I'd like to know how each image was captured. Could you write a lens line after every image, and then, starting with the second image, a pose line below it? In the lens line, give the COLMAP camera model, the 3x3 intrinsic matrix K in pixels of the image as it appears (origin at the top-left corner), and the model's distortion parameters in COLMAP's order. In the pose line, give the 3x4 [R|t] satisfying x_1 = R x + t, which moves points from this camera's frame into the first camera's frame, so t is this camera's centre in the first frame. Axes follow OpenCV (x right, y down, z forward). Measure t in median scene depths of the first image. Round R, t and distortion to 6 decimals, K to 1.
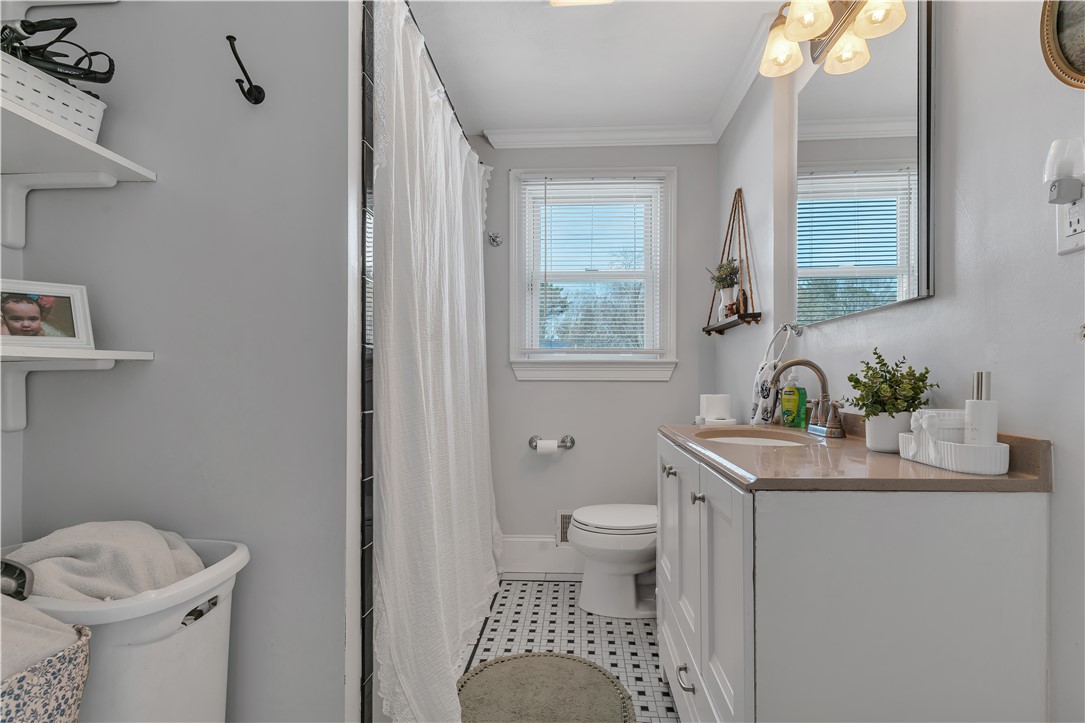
lens RADIAL K [[527.5, 0, 541.2], [0, 527.5, 411.3], [0, 0, 1]] dist [0.003047, 0.000359]
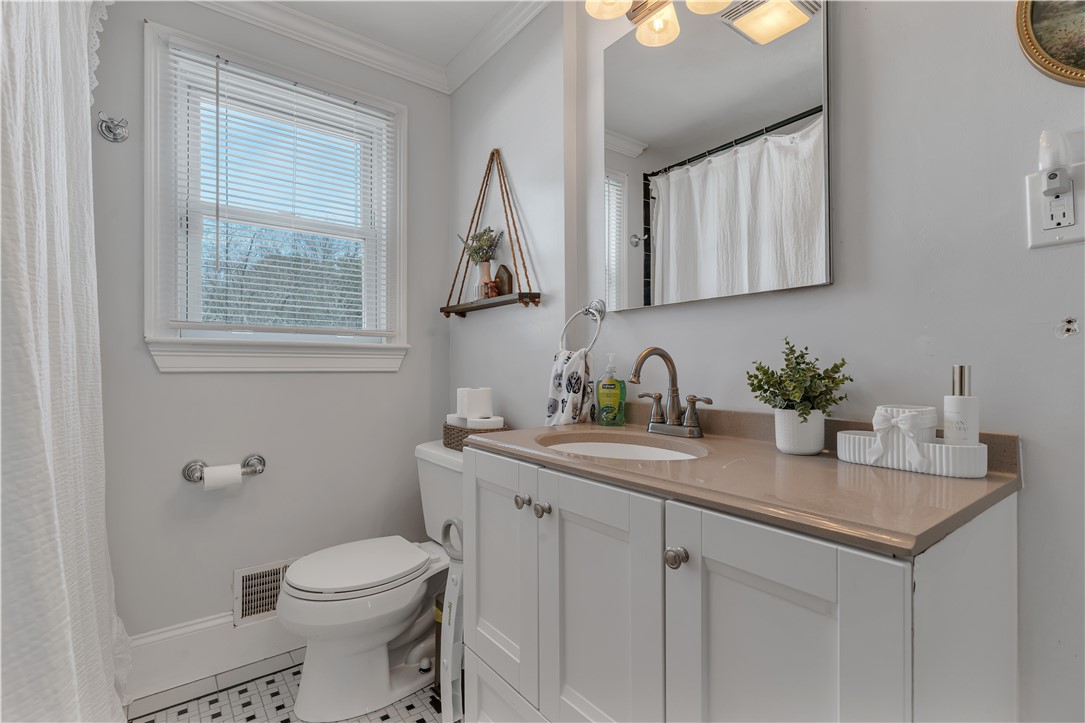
lens RADIAL K [[523.1, 0, 540.0], [0, 523.1, 375.4], [0, 0, 1]] dist [0.000973, 0.000382]
pose [[0.756960, -0.010150, 0.653382, -0.130187], [0.039169, 0.998786, -0.029862, -0.023885], [-0.652286, 0.048197, 0.756439, 0.321110]]
